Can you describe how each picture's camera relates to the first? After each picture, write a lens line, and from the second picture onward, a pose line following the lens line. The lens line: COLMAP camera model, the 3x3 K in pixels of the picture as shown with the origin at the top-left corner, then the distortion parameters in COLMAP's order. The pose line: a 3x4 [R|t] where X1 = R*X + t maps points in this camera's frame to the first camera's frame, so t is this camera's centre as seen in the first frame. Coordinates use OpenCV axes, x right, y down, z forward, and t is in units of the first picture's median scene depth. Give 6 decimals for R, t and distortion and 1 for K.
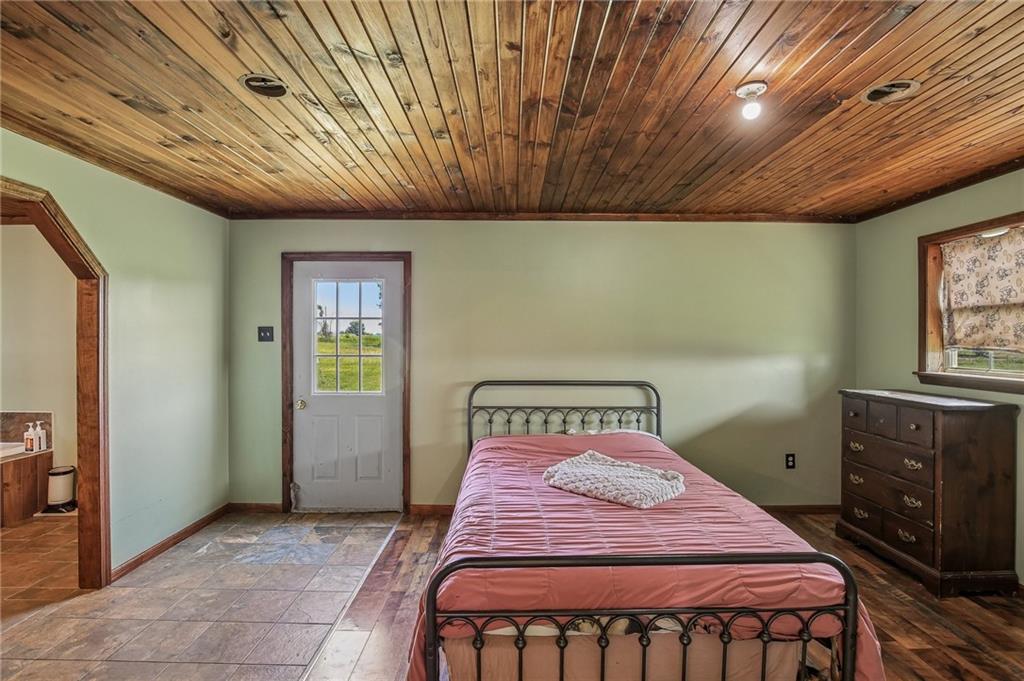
lens RADIAL K [[472.6, 0, 515.5], [0, 472.6, 346.8], [0, 0, 1]] dist [-0.032544, 0.005550]
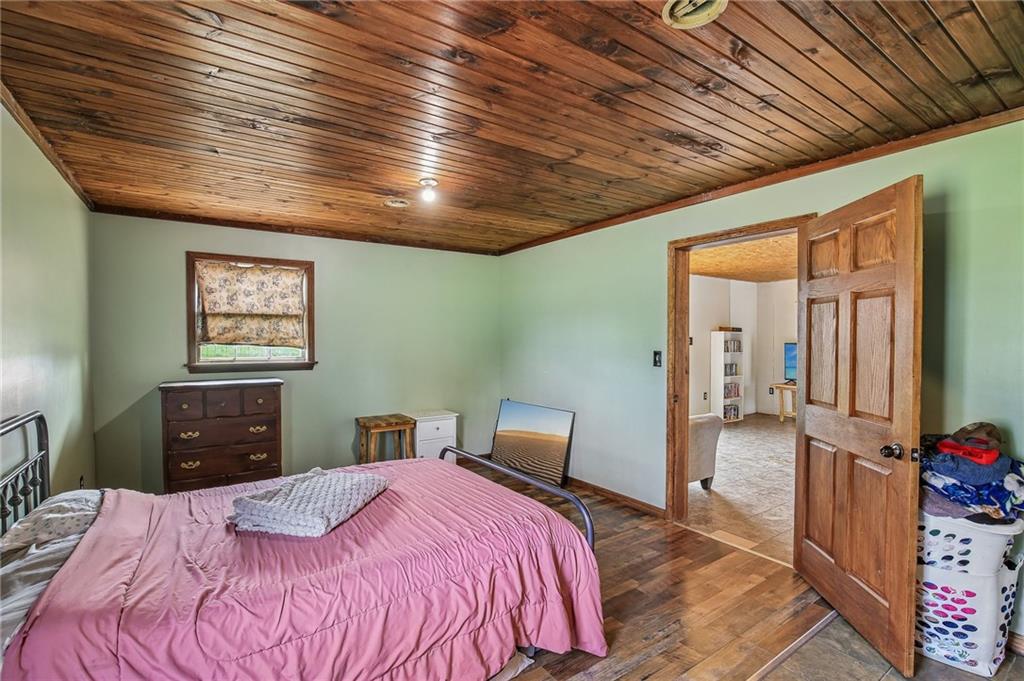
lens RADIAL K [[472.6, 0, 501.8], [0, 472.6, 345.0], [0, 0, 1]] dist [-0.032544, 0.005550]
pose [[-0.532345, -0.017580, 0.846345, -0.552553], [0.013385, 0.999485, 0.029180, -0.019230], [-0.846422, 0.026862, -0.531835, 0.904032]]
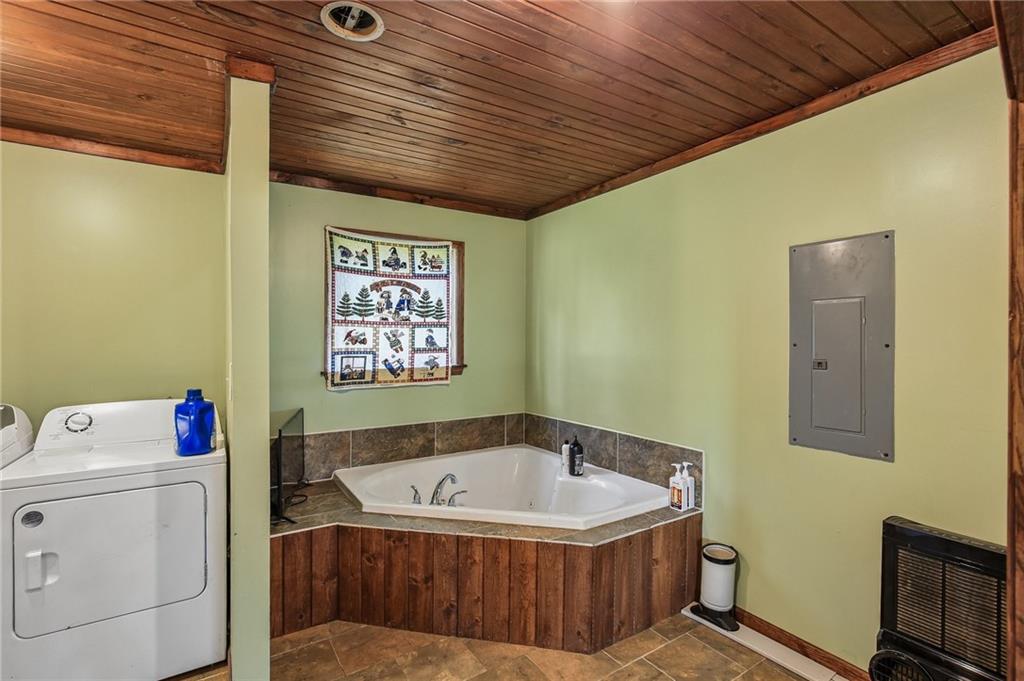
lens RADIAL K [[472.6, 0, 518.2], [0, 472.6, 336.5], [0, 0, 1]] dist [-0.032544, 0.005550]
pose [[0.545116, -0.007388, -0.838328, -0.642179], [-0.007787, 0.999873, -0.013876, -0.005700], [0.838324, 0.014092, 0.544990, 0.457598]]
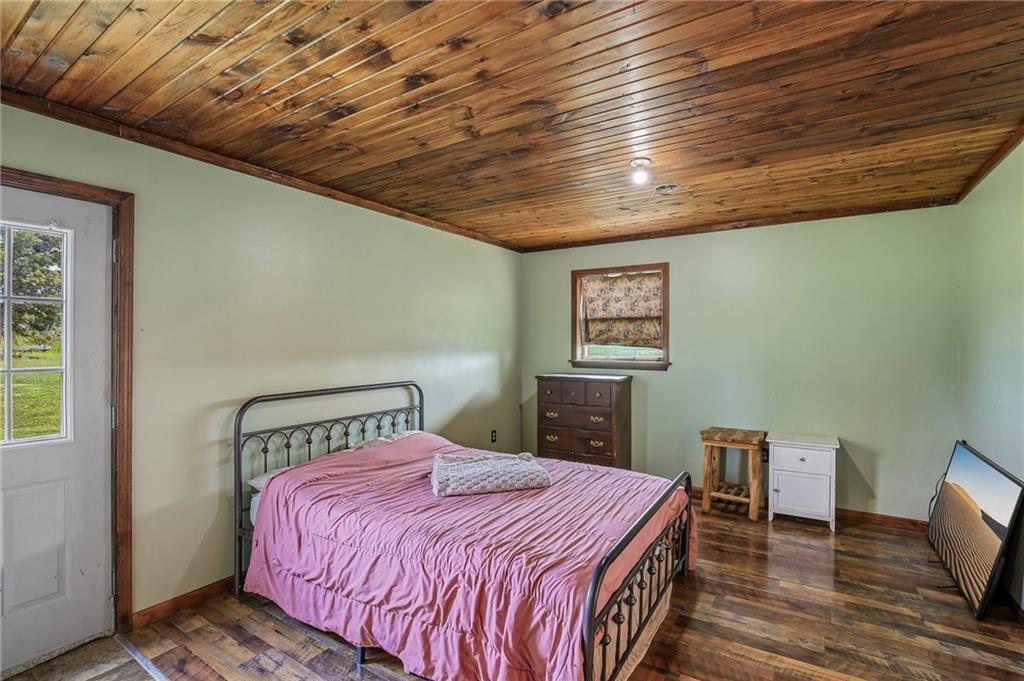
lens RADIAL K [[472.6, 0, 522.0], [0, 472.6, 346.6], [0, 0, 1]] dist [-0.032544, 0.005550]
pose [[0.541130, -0.015237, 0.840801, -0.485956], [0.015074, 0.999851, 0.008418, -0.004682], [-0.840804, 0.008120, 0.541279, 0.285707]]
